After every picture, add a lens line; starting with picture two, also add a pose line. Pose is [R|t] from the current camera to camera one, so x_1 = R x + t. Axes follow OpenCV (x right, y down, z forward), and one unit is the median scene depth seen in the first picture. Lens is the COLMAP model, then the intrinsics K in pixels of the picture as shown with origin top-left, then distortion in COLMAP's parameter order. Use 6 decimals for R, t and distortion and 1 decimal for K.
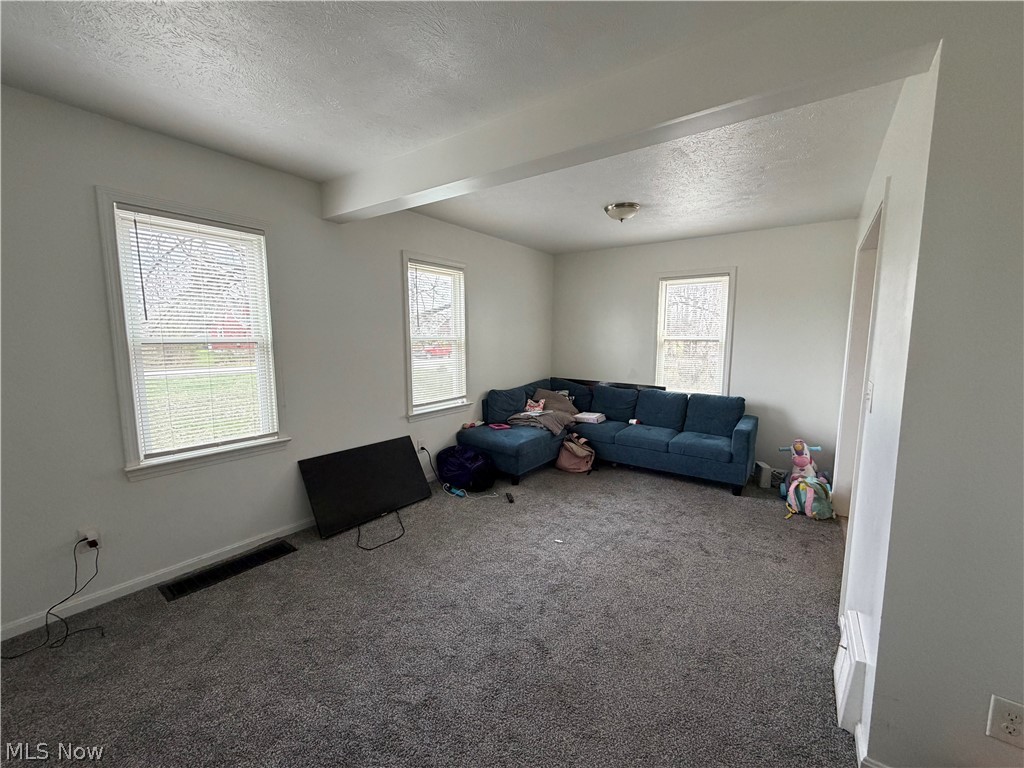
lens RADIAL K [[408.0, 0, 506.9], [0, 408.0, 384.1], [0, 0, 1]] dist [0.003371, 0.000243]
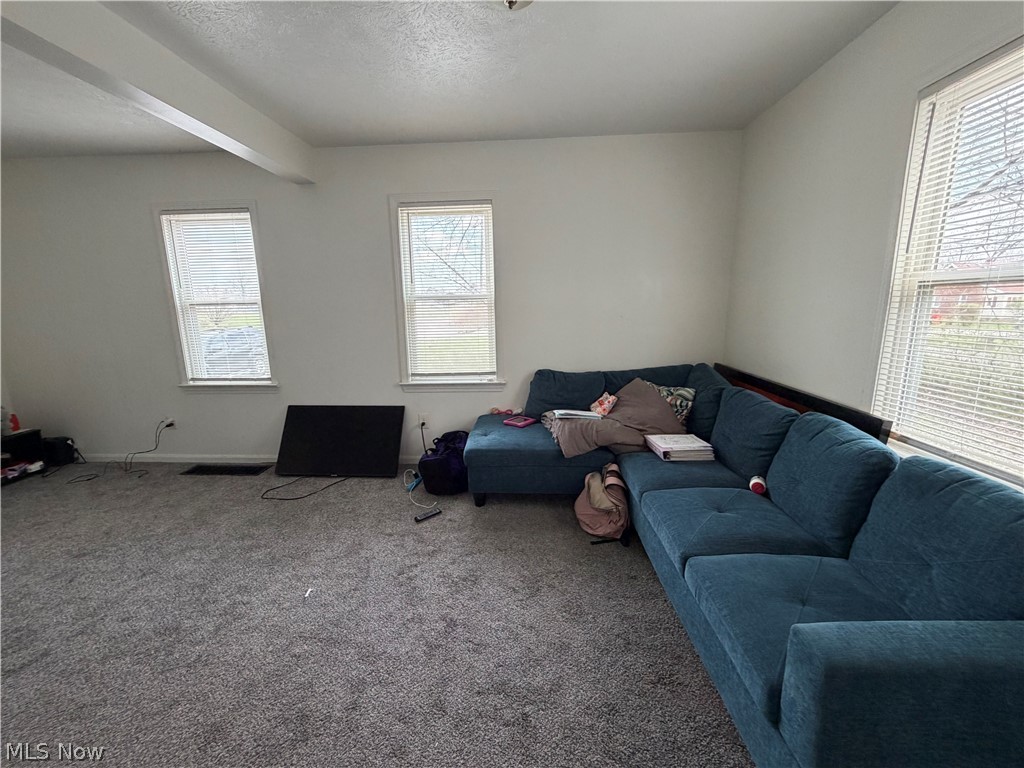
lens RADIAL K [[408.0, 0, 509.4], [0, 408.0, 383.5], [0, 0, 1]] dist [0.003371, 0.000243]
pose [[0.556302, 0.148552, -0.817594, 0.646938], [-0.077884, 0.988881, 0.126680, -0.058876], [0.827322, -0.006795, 0.561687, 0.707019]]
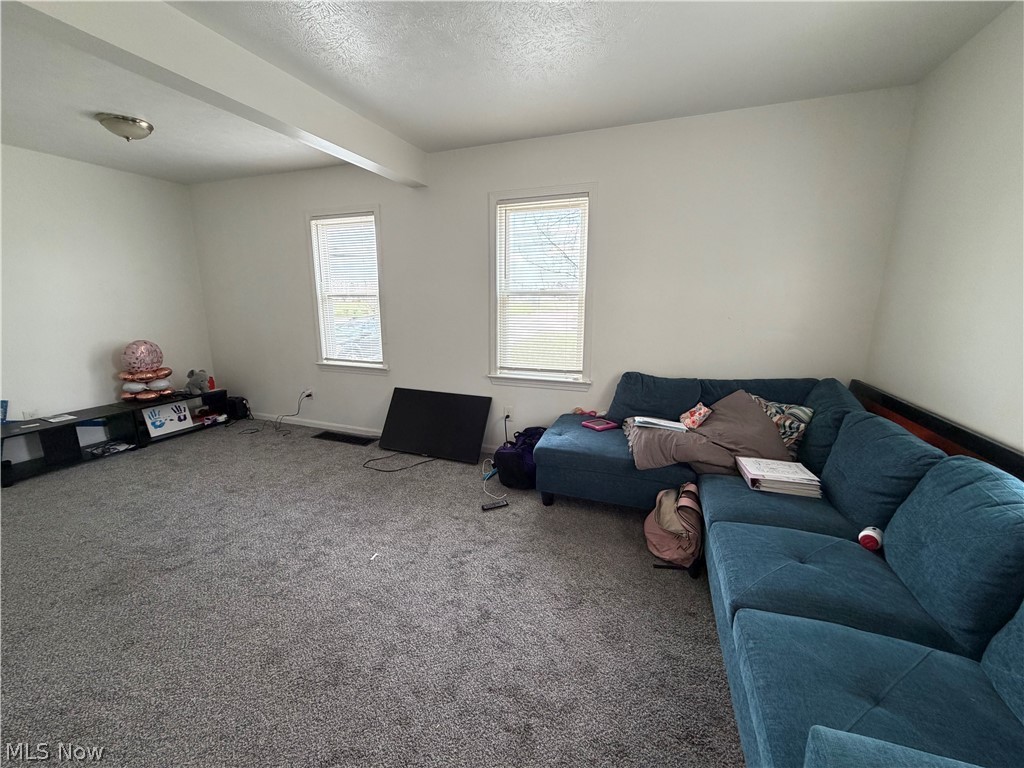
lens RADIAL K [[408.0, 0, 510.9], [0, 408.0, 383.3], [0, 0, 1]] dist [0.003371, 0.000243]
pose [[0.281544, 0.194124, -0.939707, 0.673449], [-0.112922, 0.979220, 0.168454, -0.071963], [0.952881, 0.058687, 0.297615, 0.786457]]
